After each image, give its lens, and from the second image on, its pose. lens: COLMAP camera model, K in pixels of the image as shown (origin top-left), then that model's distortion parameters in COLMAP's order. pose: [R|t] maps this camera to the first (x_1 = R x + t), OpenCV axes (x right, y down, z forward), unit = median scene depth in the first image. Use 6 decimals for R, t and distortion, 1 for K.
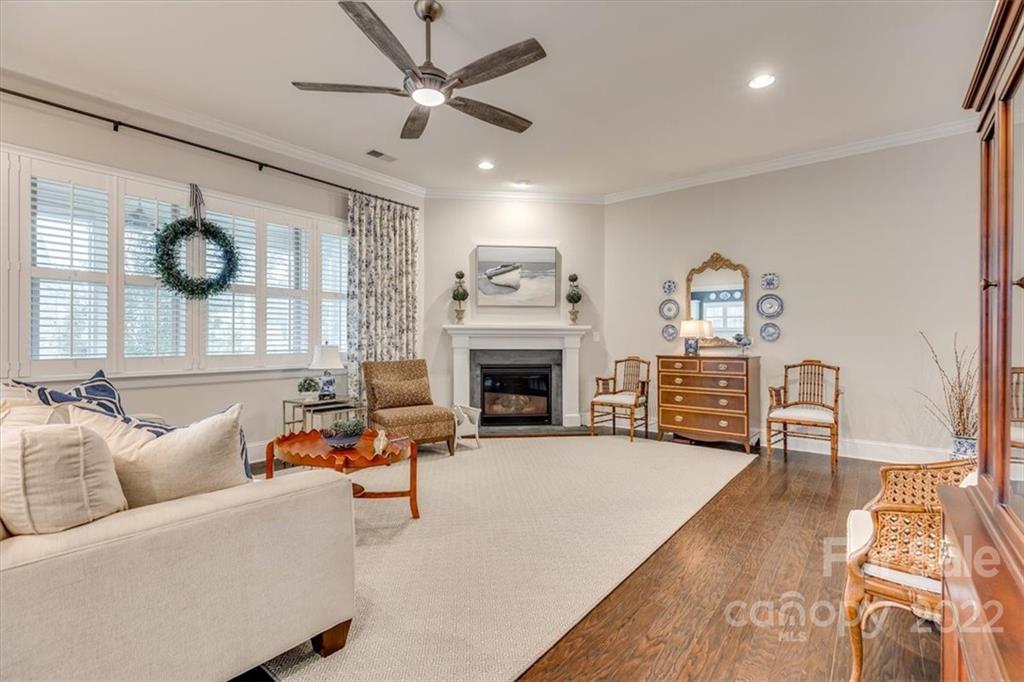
lens RADIAL K [[467.3, 0, 522.4], [0, 467.3, 342.5], [0, 0, 1]] dist [-0.001106, 0.000825]
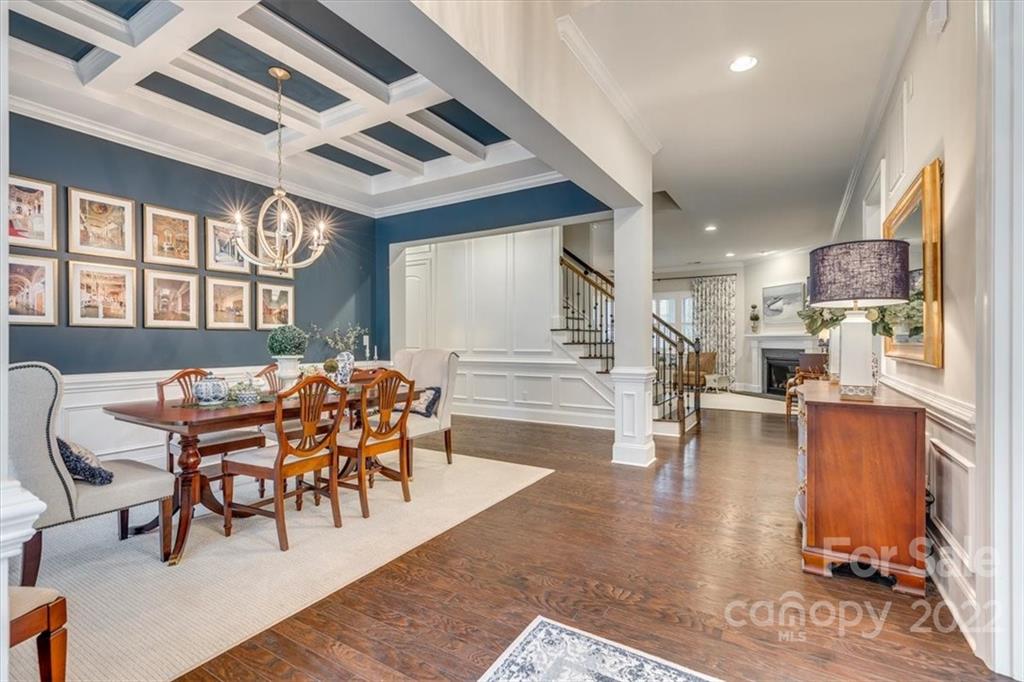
lens RADIAL K [[467.3, 0, 516.0], [0, 467.3, 340.1], [0, 0, 1]] dist [-0.001106, 0.000825]
pose [[0.087566, -0.003268, -0.996153, 1.539519], [-0.009136, 0.999950, -0.004083, -0.000801], [0.996117, 0.009458, 0.087532, -0.061645]]
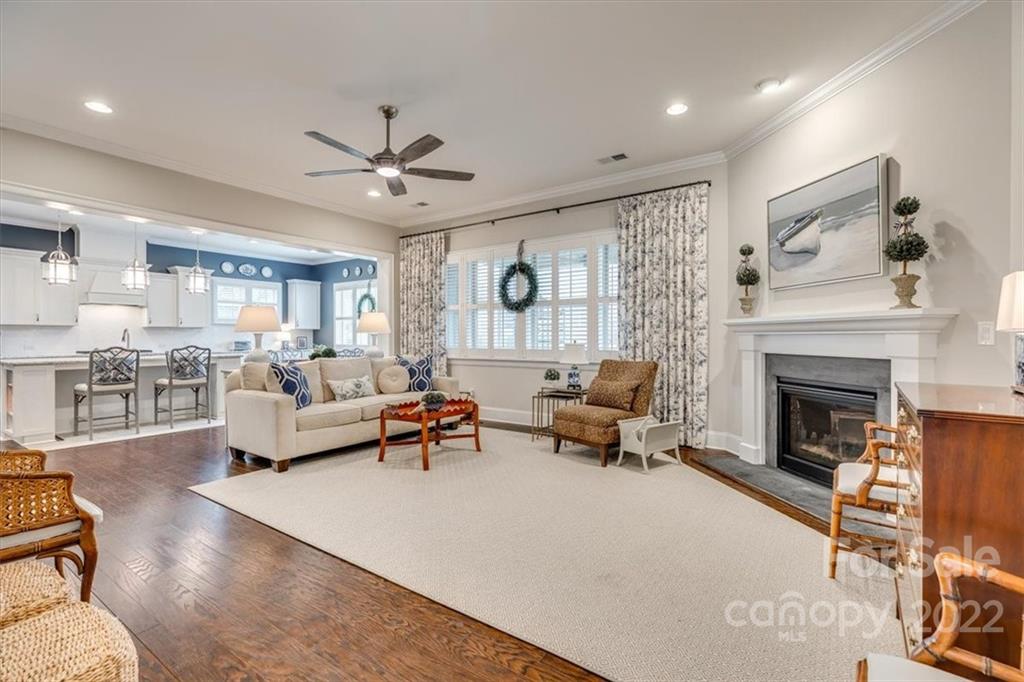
lens RADIAL K [[467.3, 0, 519.1], [0, 467.3, 344.2], [0, 0, 1]] dist [-0.001106, 0.000825]
pose [[0.039163, 0.009964, -0.999183, 0.569353], [-0.006849, 0.999929, 0.009703, -0.002852], [0.999209, 0.006463, 0.039229, 0.607836]]
